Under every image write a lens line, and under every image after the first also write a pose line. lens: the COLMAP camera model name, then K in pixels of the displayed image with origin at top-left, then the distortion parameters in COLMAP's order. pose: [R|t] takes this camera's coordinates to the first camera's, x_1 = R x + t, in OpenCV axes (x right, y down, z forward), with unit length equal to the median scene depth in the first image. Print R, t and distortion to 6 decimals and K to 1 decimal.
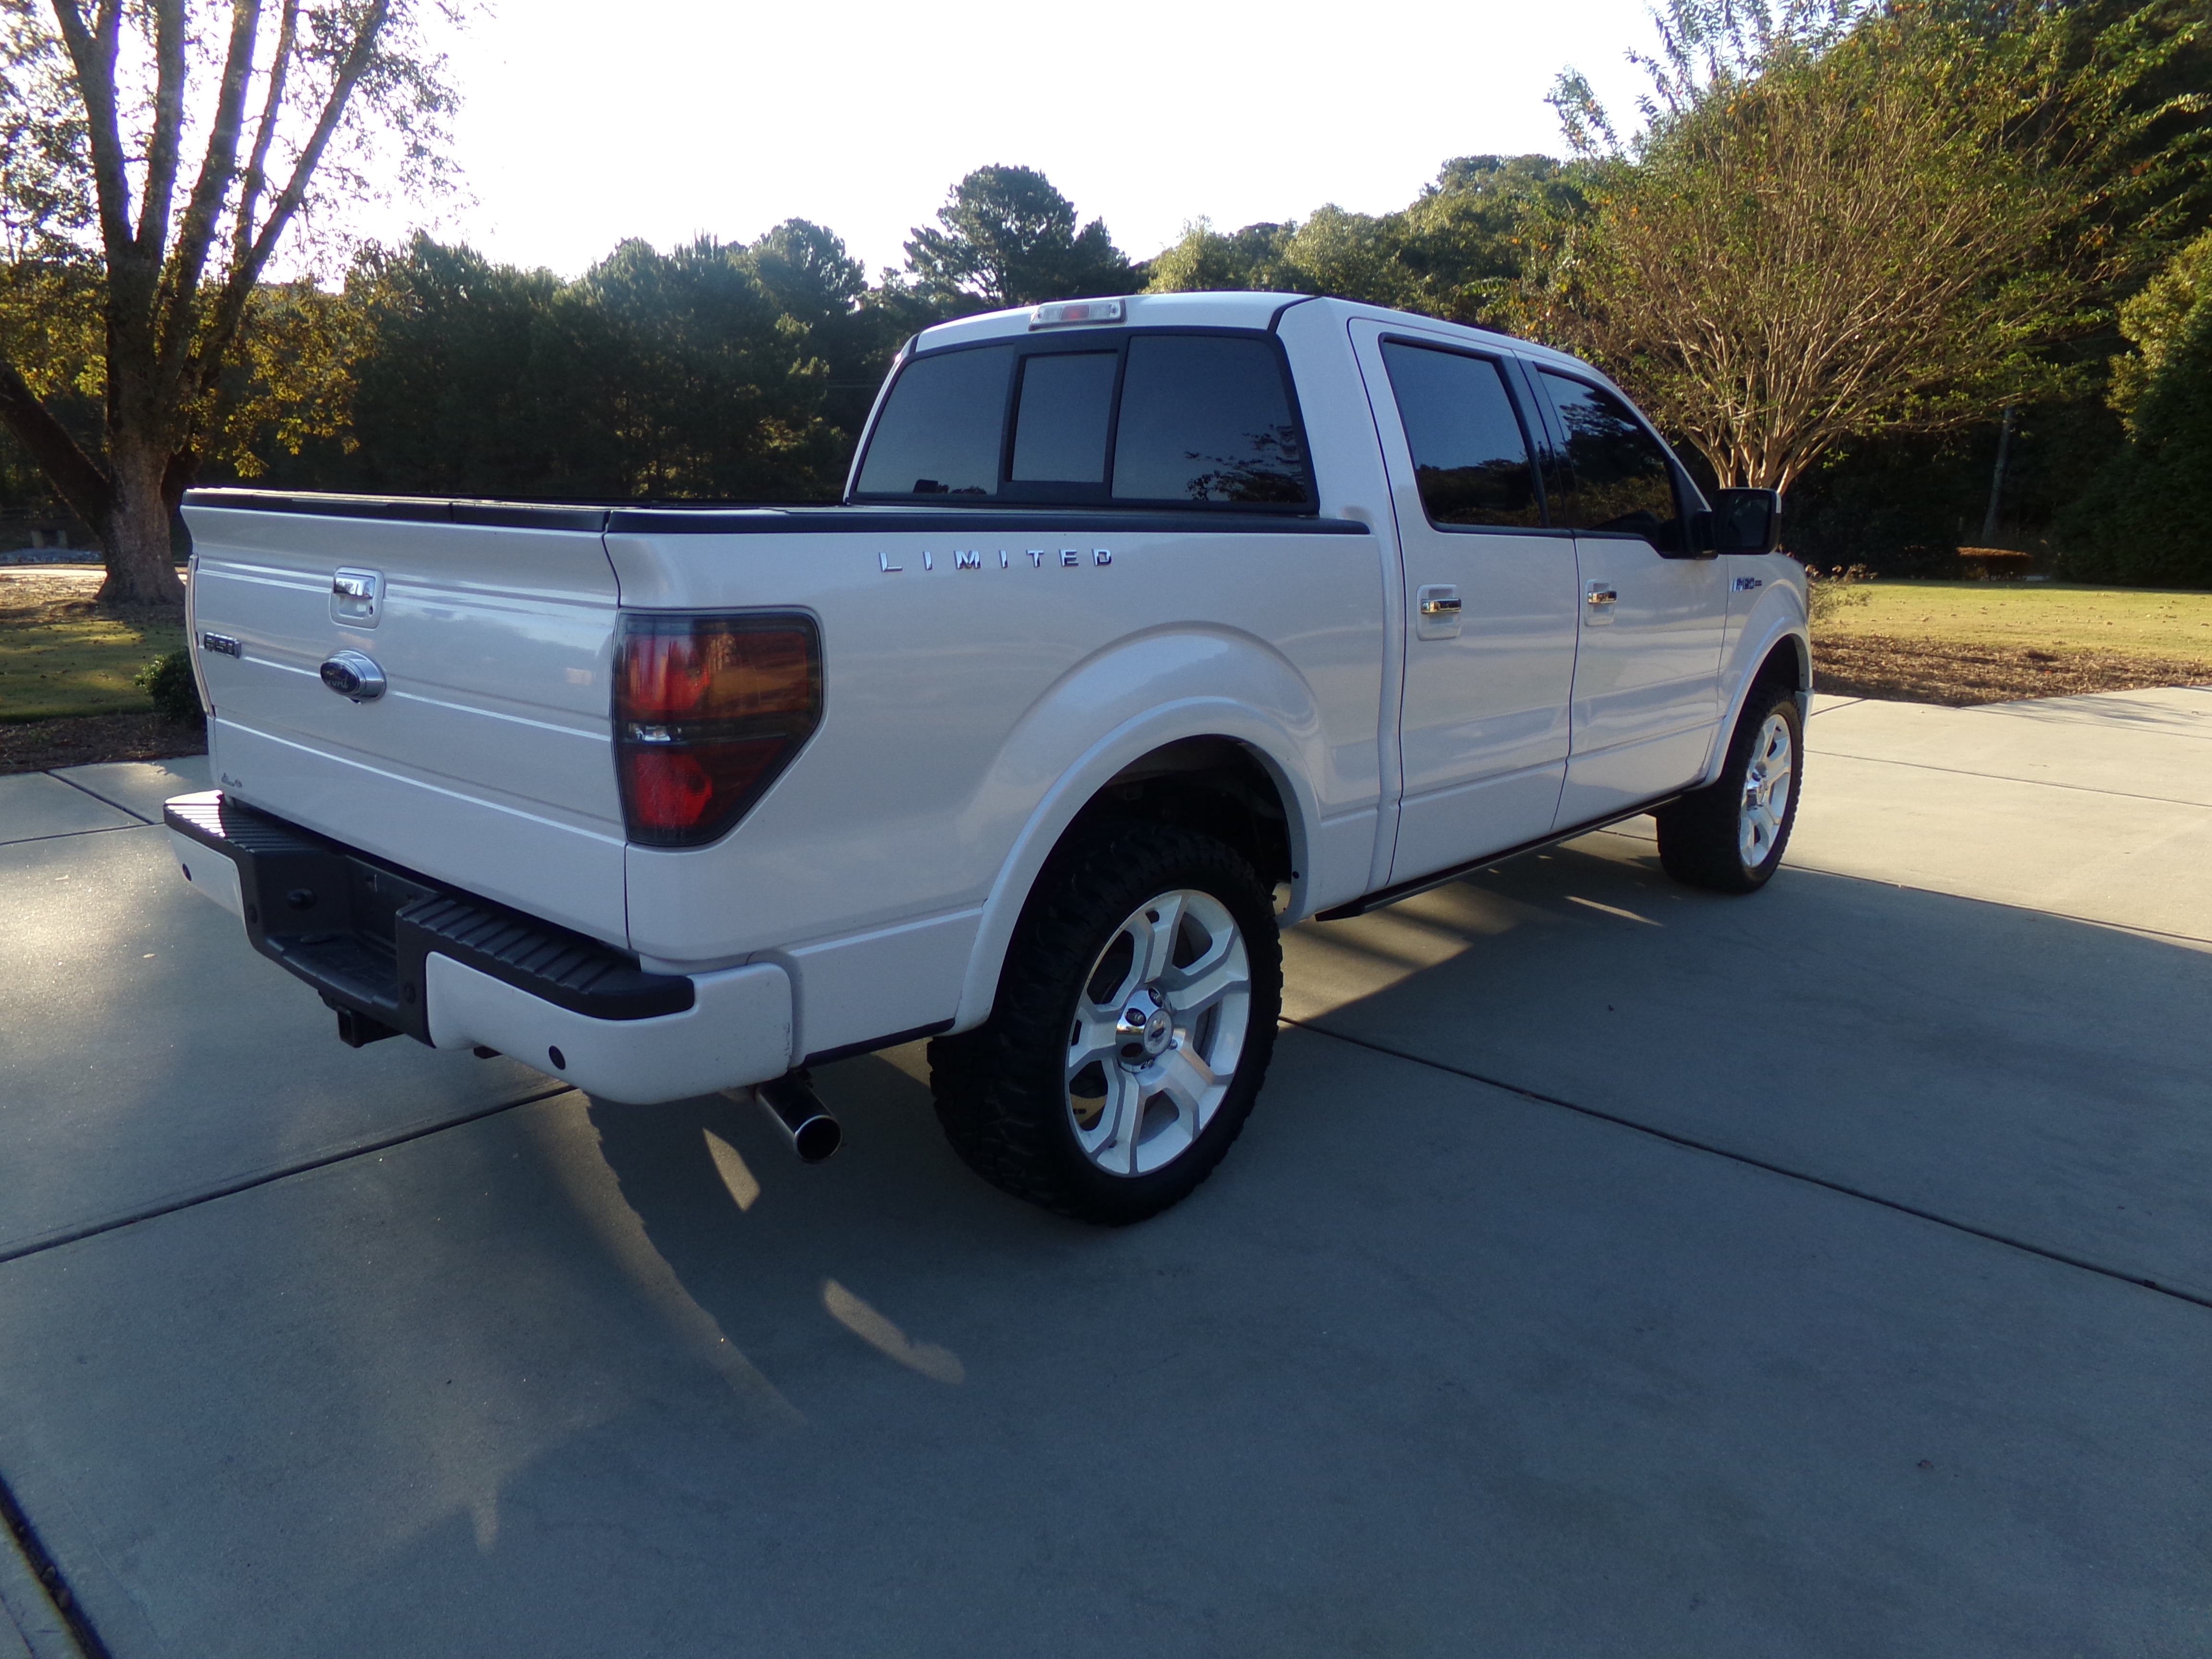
lens RADIAL K [[1474.7, 0, 1076.9], [0, 1474.7, 857.4], [0, 0, 1]] dist [-0.023892, 0.040376]
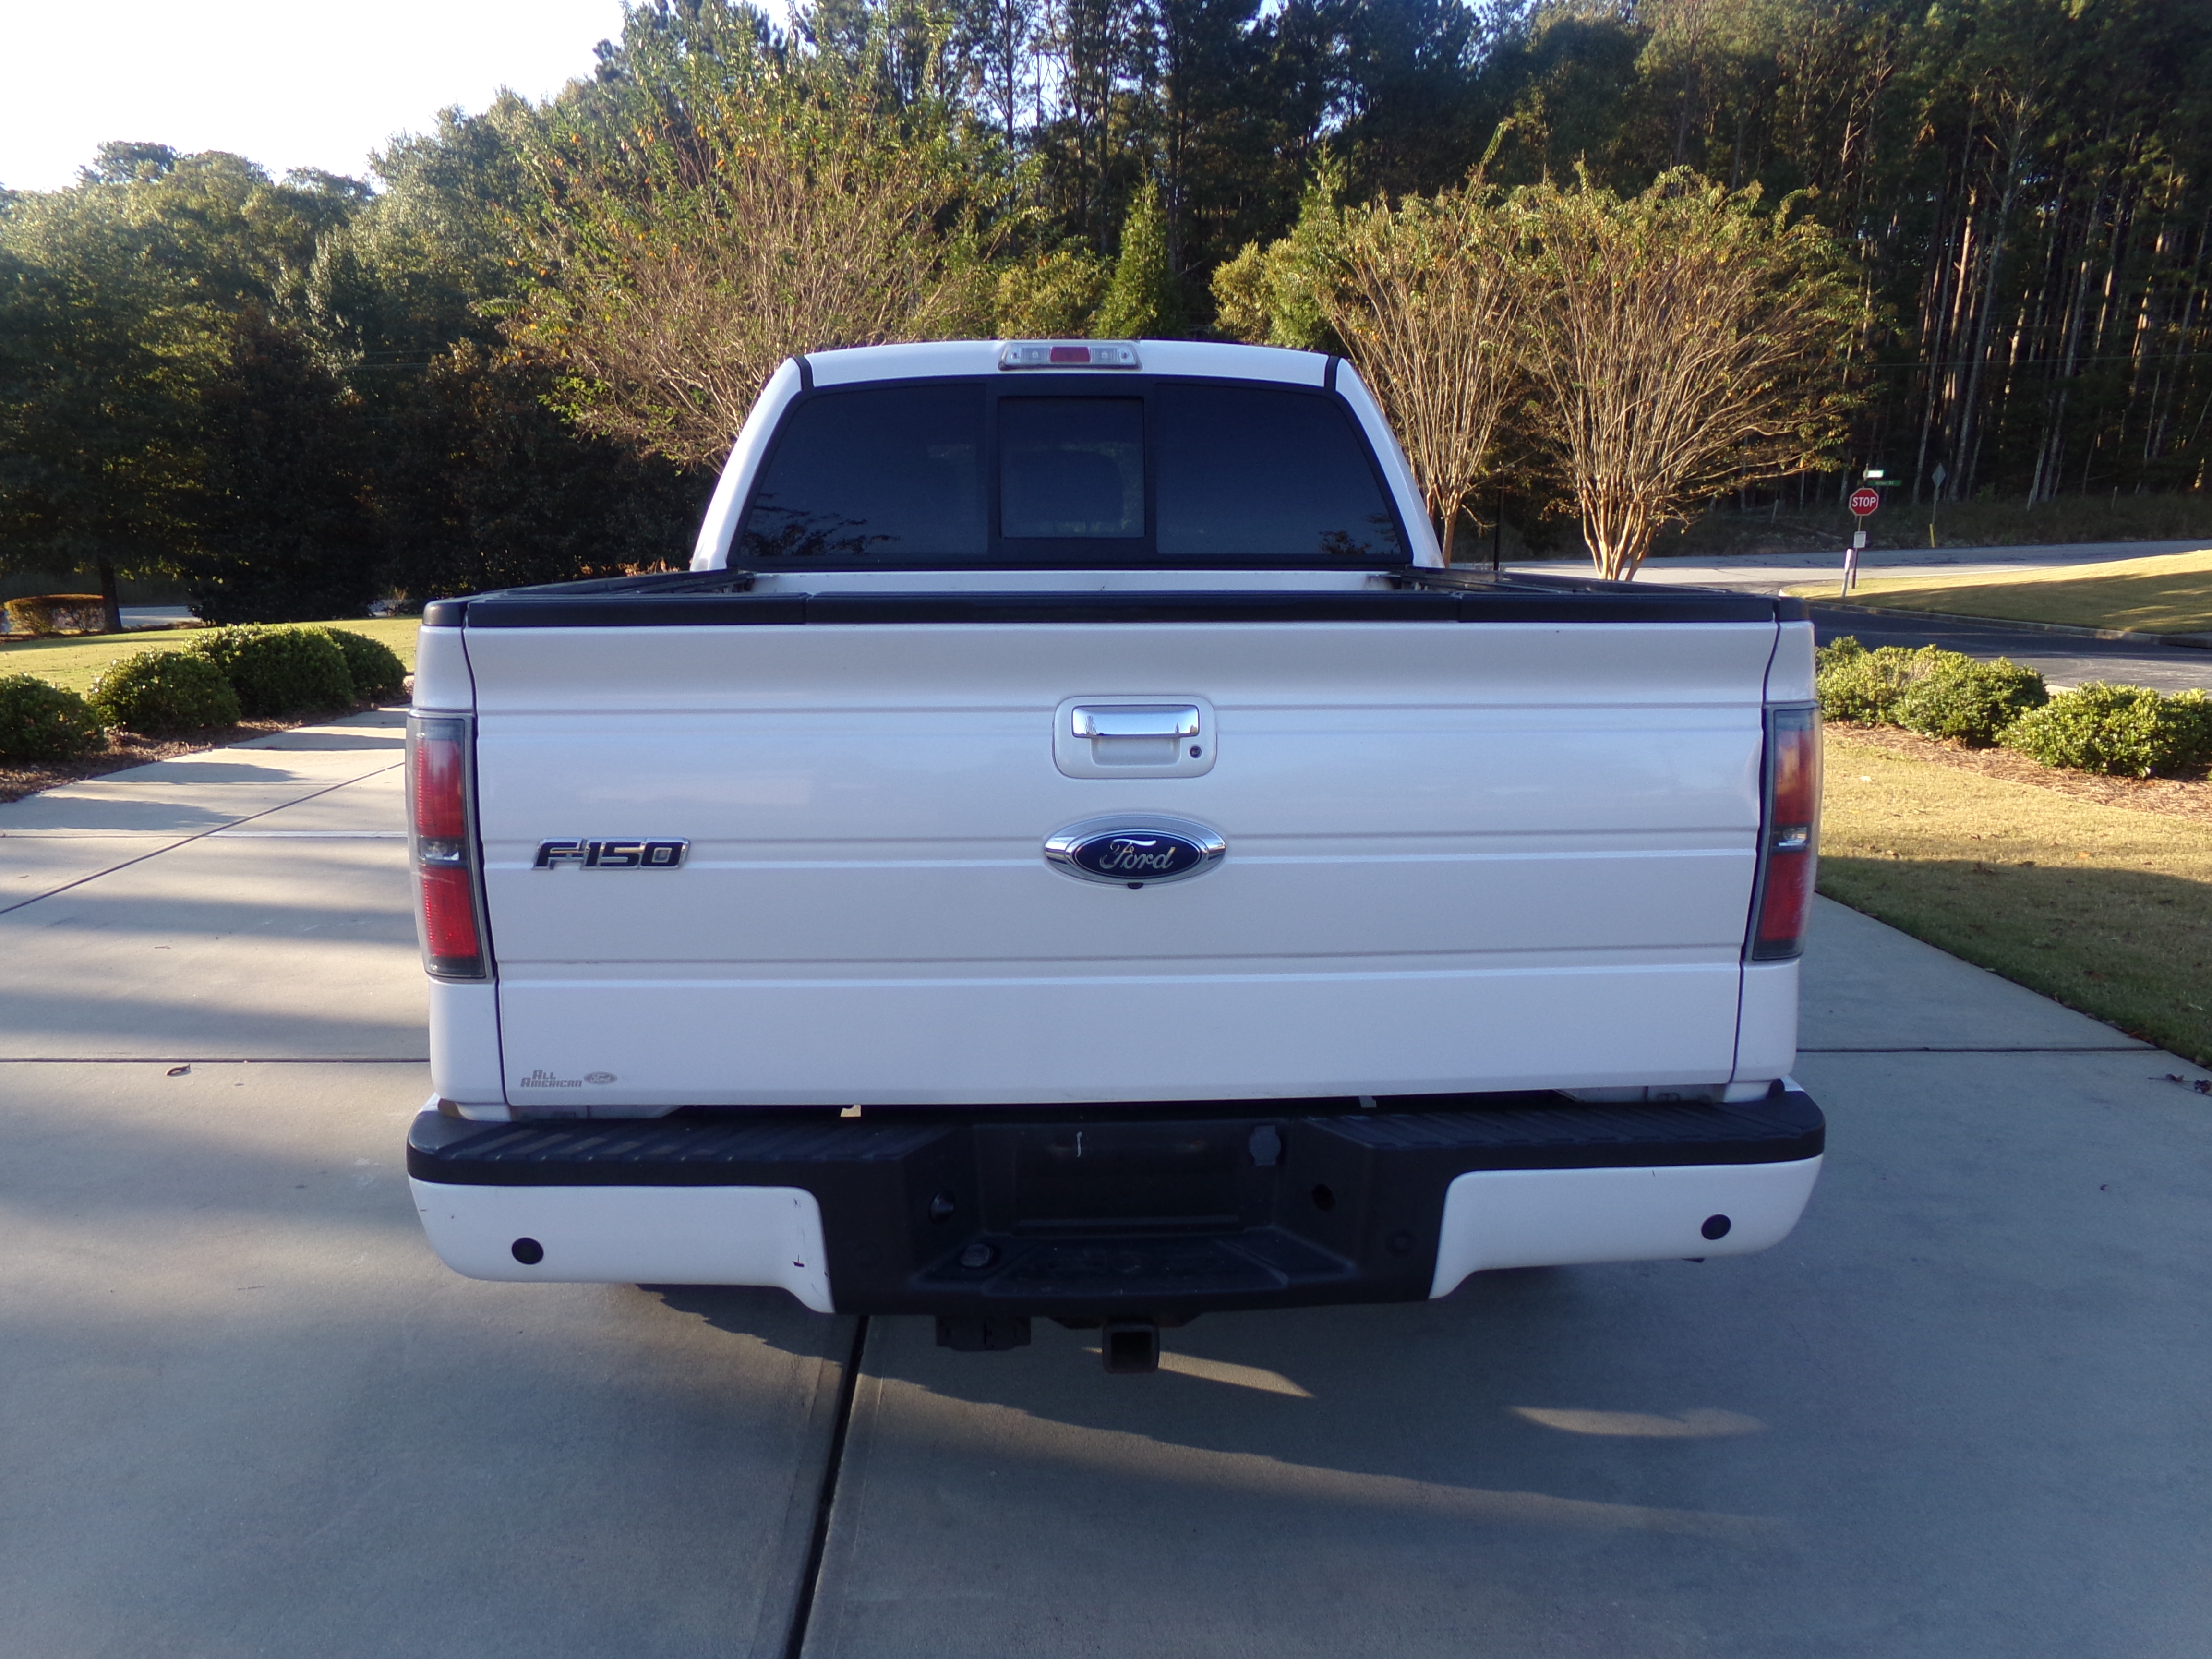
lens RADIAL K [[1474.7, 0, 1076.9], [0, 1474.7, 857.4], [0, 0, 1]] dist [-0.023892, 0.040376]
pose [[0.723278, -0.178622, 0.667056, -0.599166], [0.187898, 0.980427, 0.058801, -0.103348], [-0.664503, 0.082809, 0.742684, 0.304393]]
